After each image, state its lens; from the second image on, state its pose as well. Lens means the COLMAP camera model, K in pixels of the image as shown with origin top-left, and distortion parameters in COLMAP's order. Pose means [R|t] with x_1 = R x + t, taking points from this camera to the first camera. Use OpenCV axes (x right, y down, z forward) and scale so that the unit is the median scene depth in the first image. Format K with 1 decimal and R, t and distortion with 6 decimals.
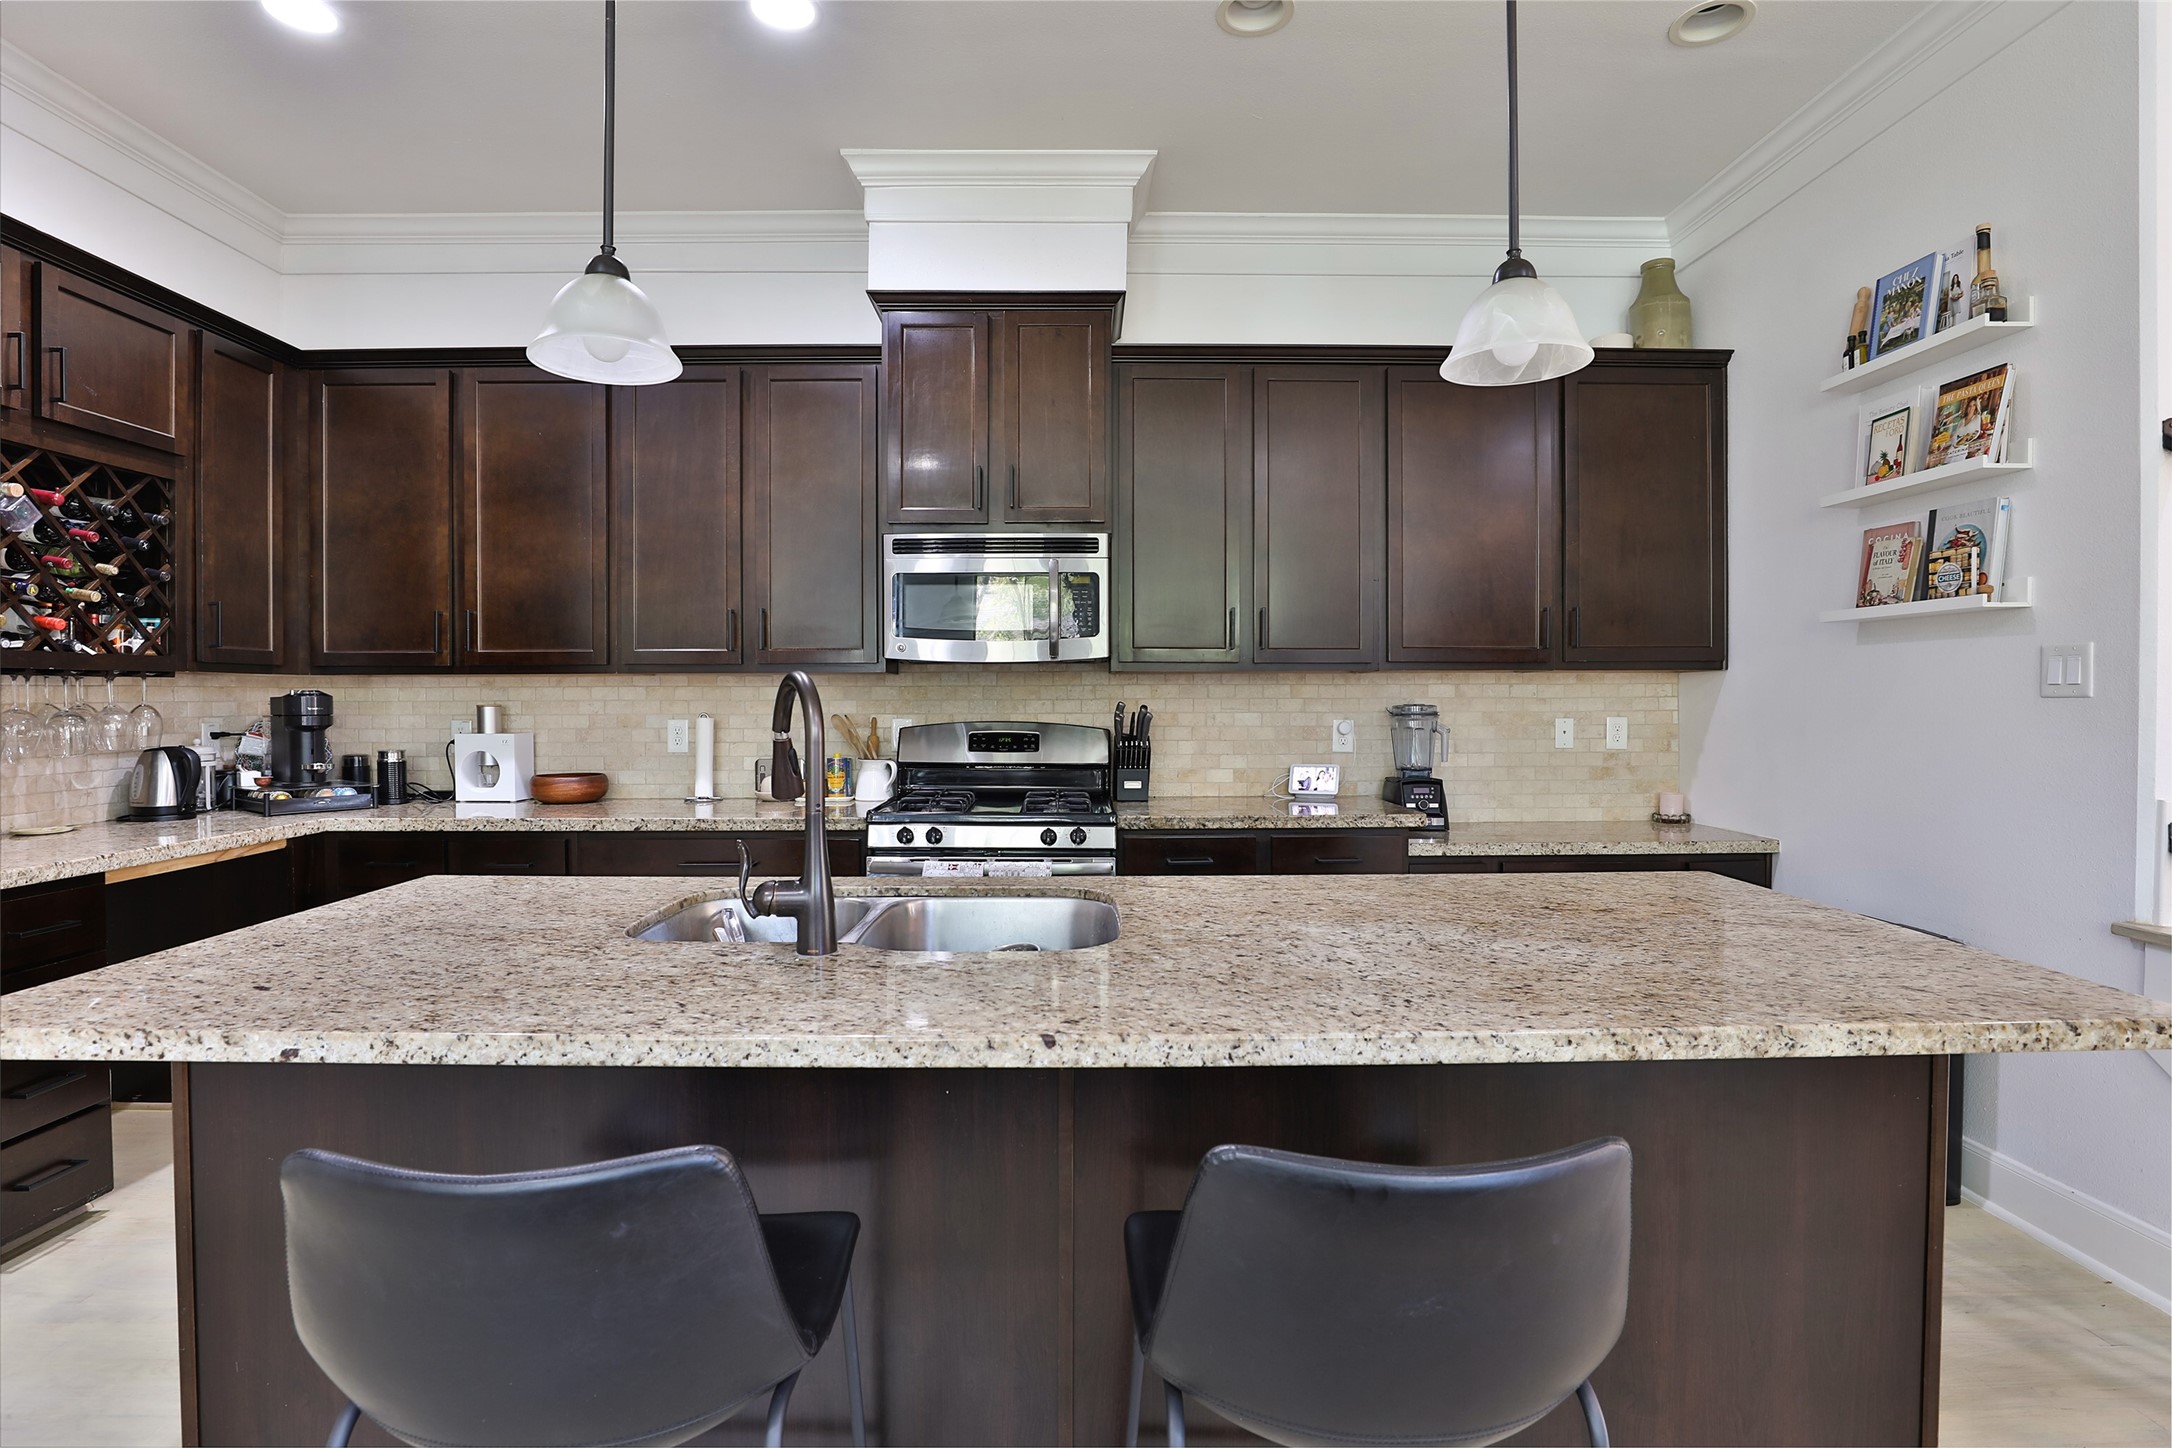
lens RADIAL K [[1046.5, 0, 1088.0], [0, 1046.5, 714.3], [0, 0, 1]] dist [-0.047165, 0.015373]
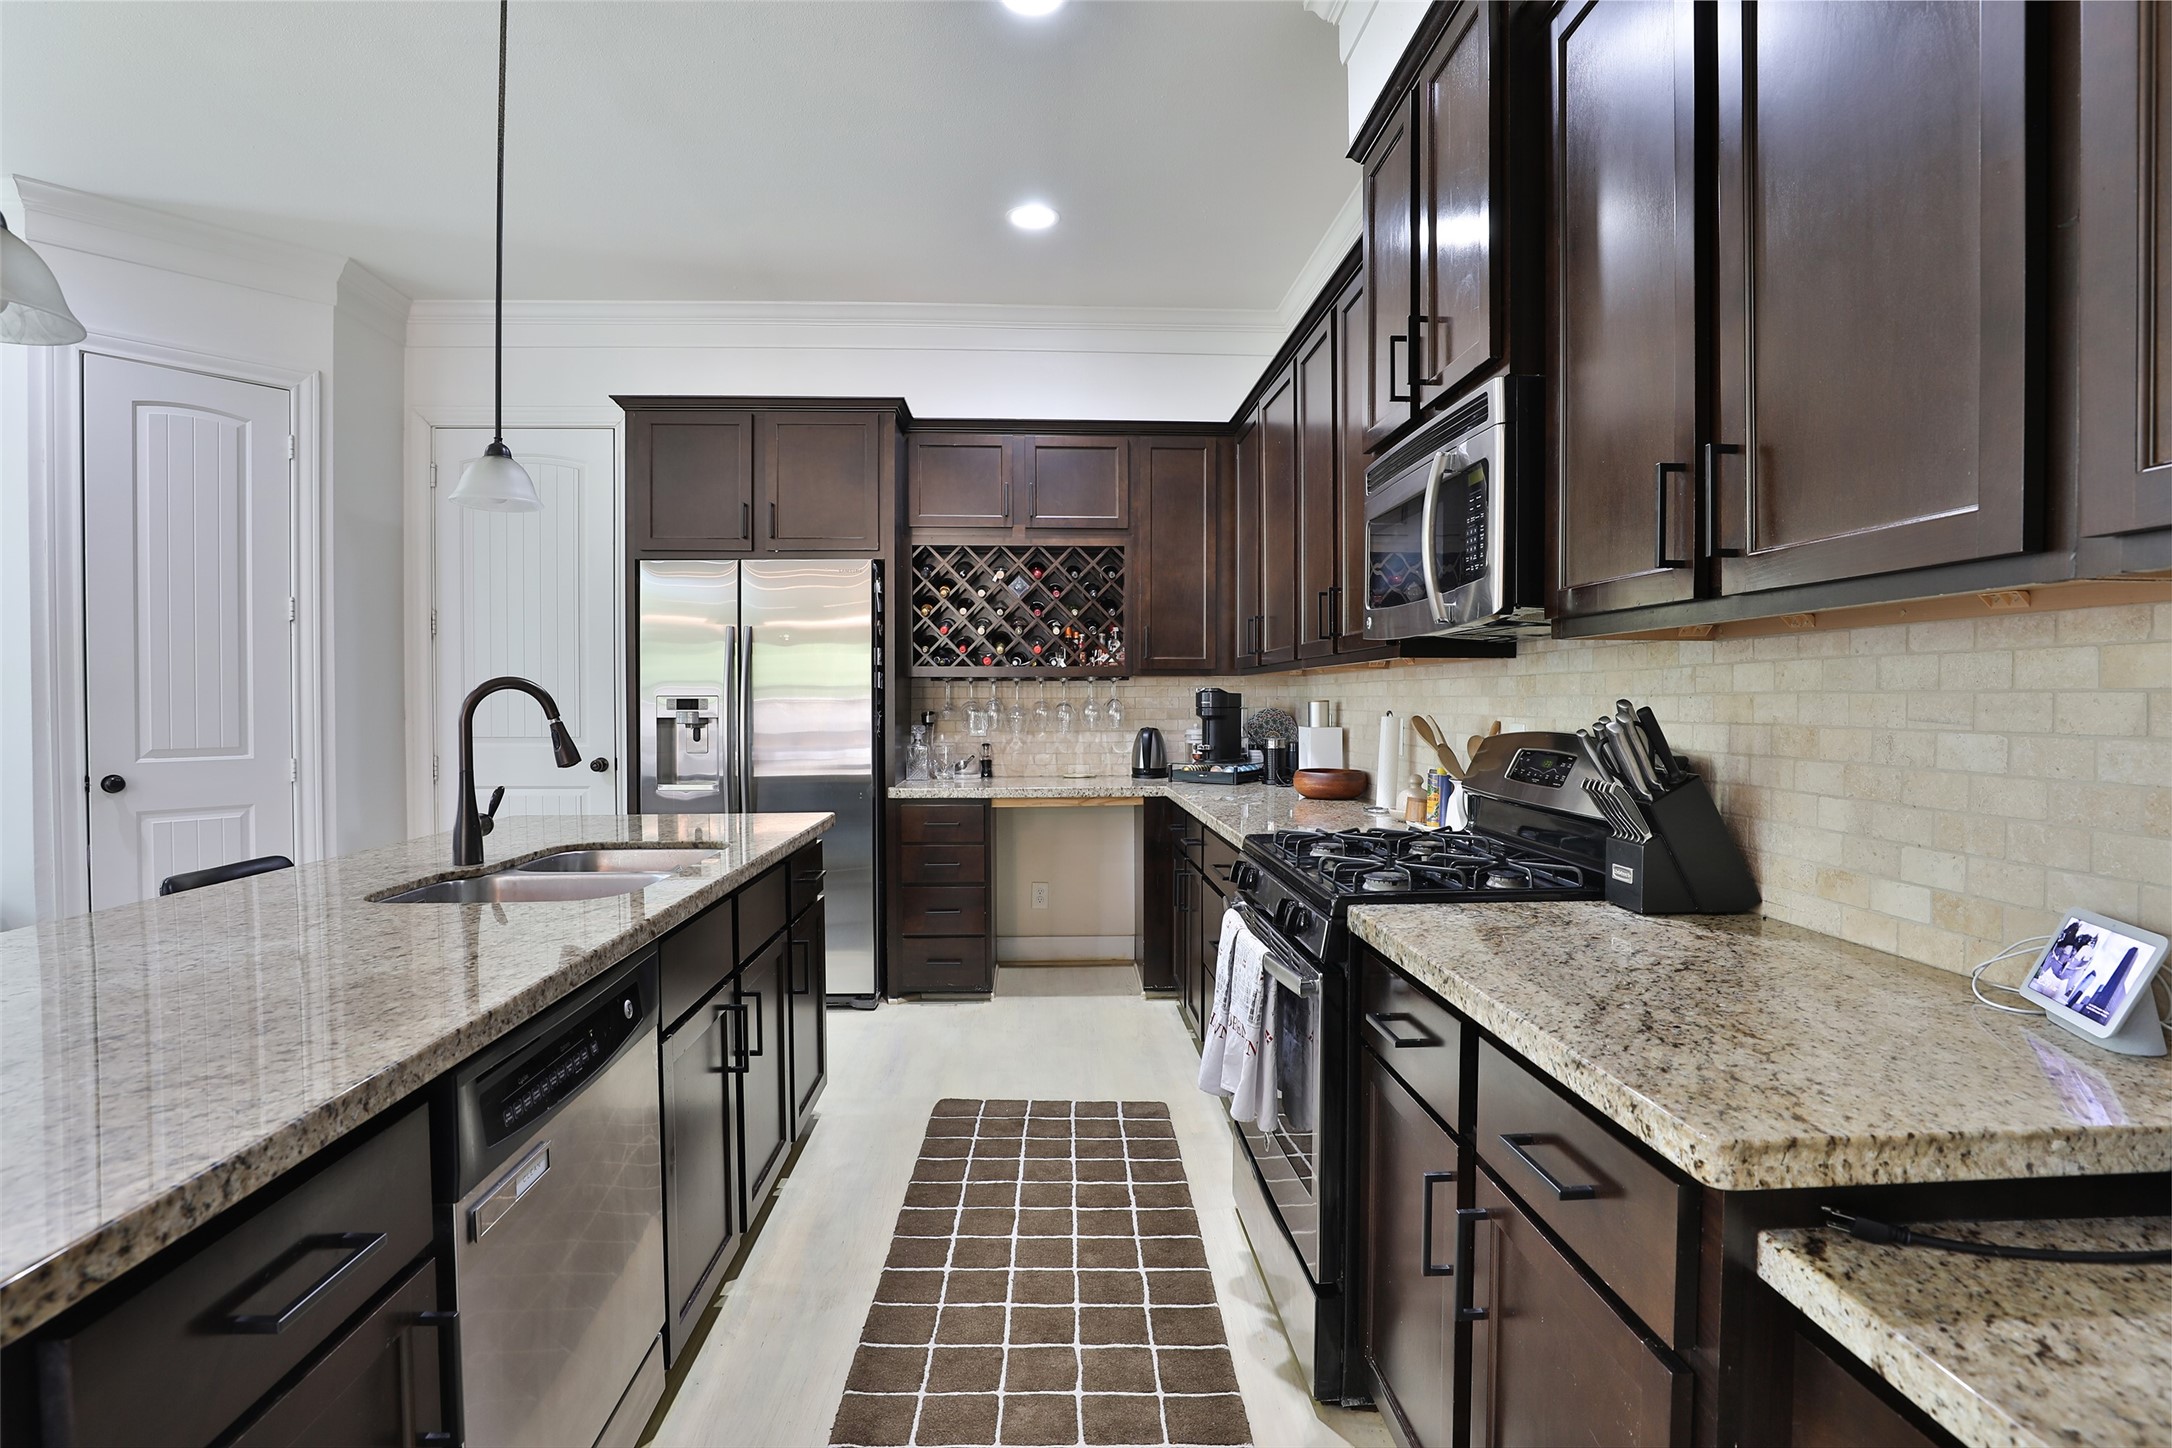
lens RADIAL K [[1046.5, 0, 1088.0], [0, 1046.5, 714.3], [0, 0, 1]] dist [-0.047165, 0.015373]
pose [[0.031563, 0.017077, -0.999356, 0.500854], [-0.013050, 0.999776, 0.016672, -0.009718], [0.999417, 0.012515, 0.031779, 0.736698]]
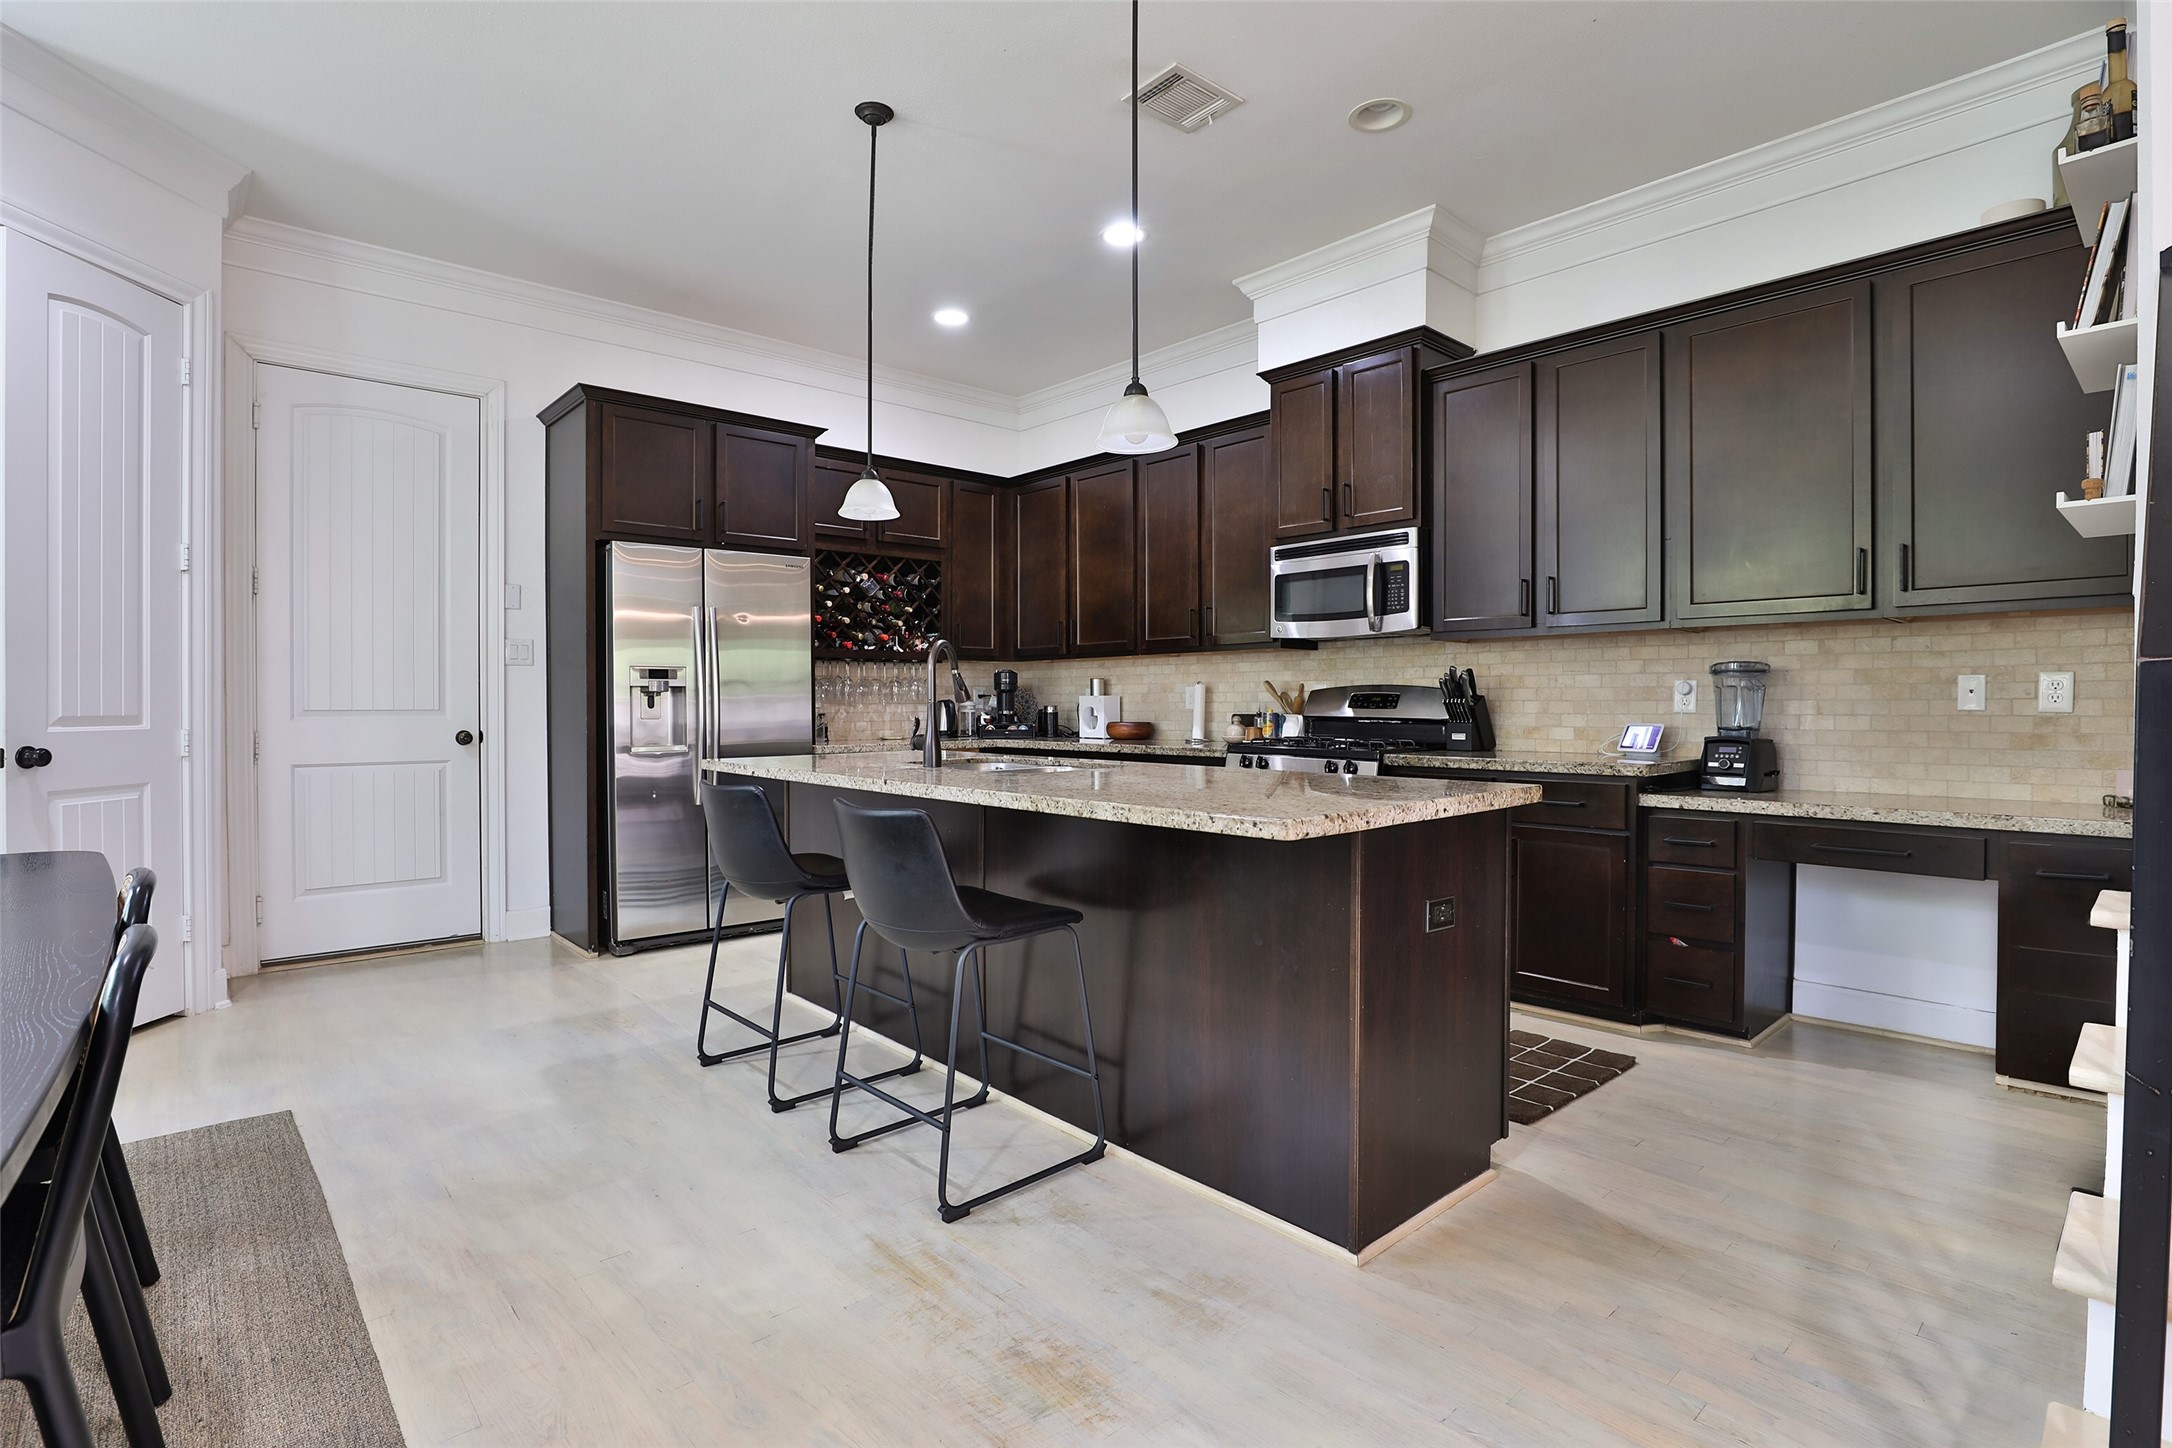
lens RADIAL K [[1046.5, 0, 1088.0], [0, 1046.5, 714.3], [0, 0, 1]] dist [-0.047165, 0.015373]
pose [[0.657207, 0.009242, -0.753653, 0.644845], [-0.009547, 0.999947, 0.003937, 0.041542], [0.753649, 0.004608, 0.657261, -0.079656]]
